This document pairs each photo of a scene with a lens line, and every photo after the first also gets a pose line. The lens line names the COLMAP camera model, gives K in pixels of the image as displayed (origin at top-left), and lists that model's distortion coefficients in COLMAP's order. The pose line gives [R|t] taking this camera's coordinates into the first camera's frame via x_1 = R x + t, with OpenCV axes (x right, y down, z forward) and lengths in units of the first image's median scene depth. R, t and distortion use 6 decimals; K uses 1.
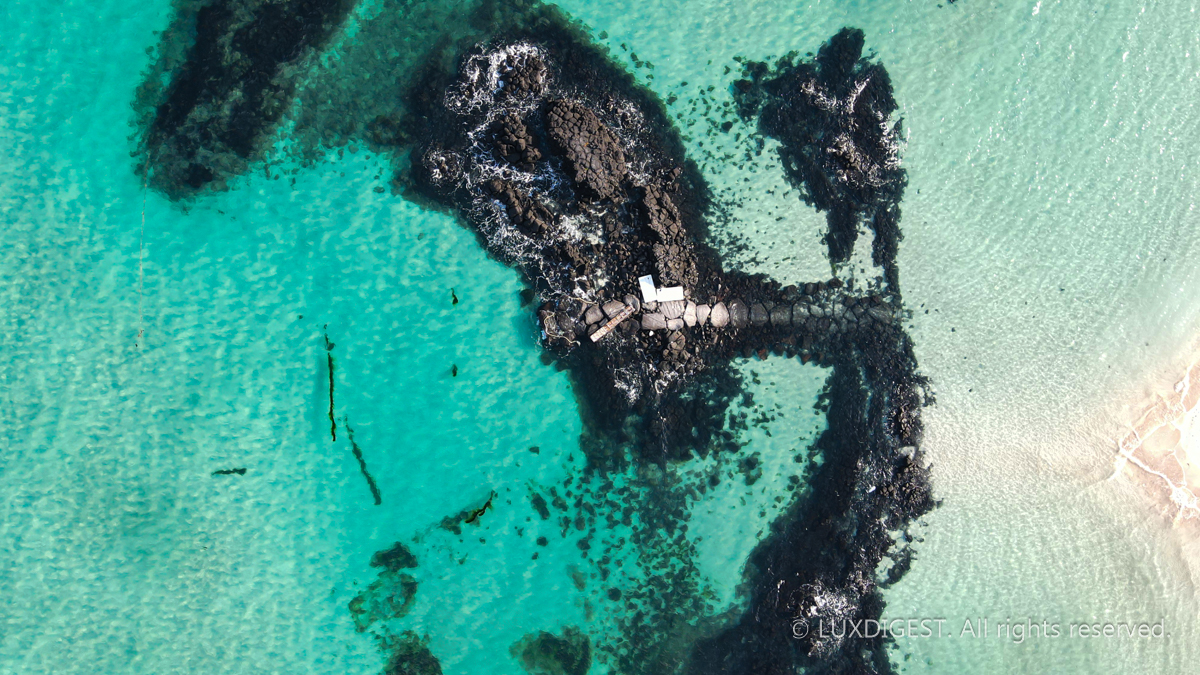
lens RADIAL K [[847.2, 0, 602.2], [0, 847.2, 338.8], [0, 0, 1]] dist [-0.006327, -0.000410]
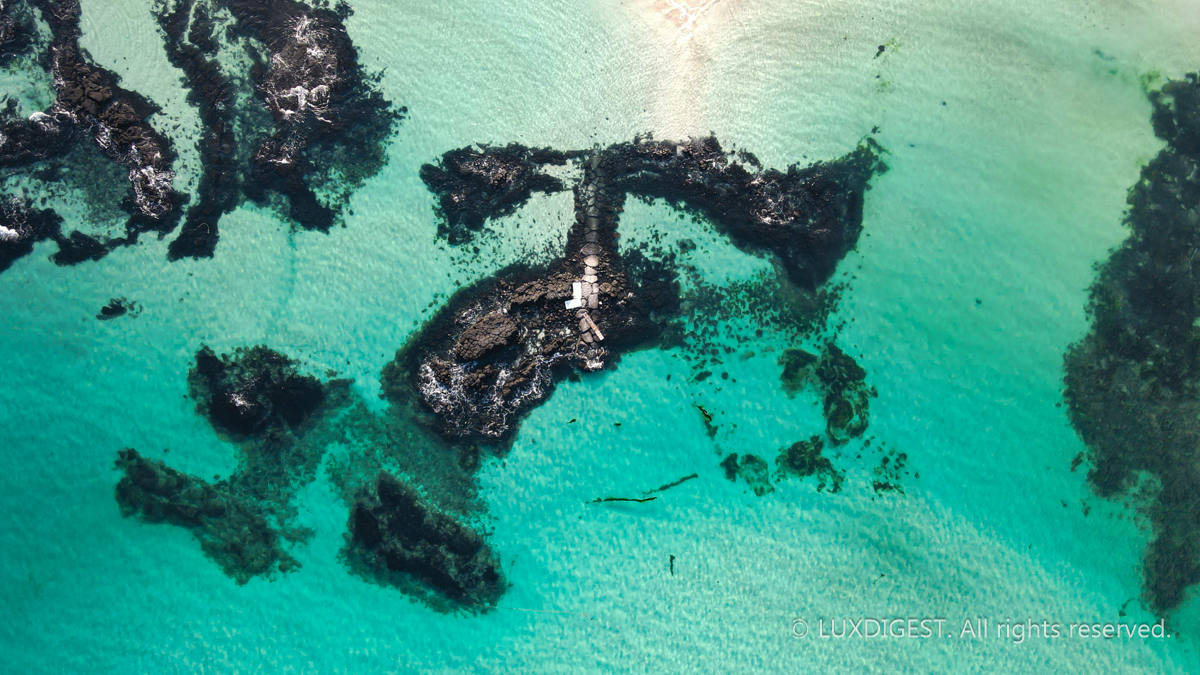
lens RADIAL K [[847.2, 0, 599.6], [0, 847.2, 338.0], [0, 0, 1]] dist [-0.006327, -0.000410]
pose [[0.049137, -0.998792, -0.000569, -0.008982], [0.998737, 0.049140, -0.010514, 0.012449], [0.010530, -0.000051, 0.999945, -0.635077]]
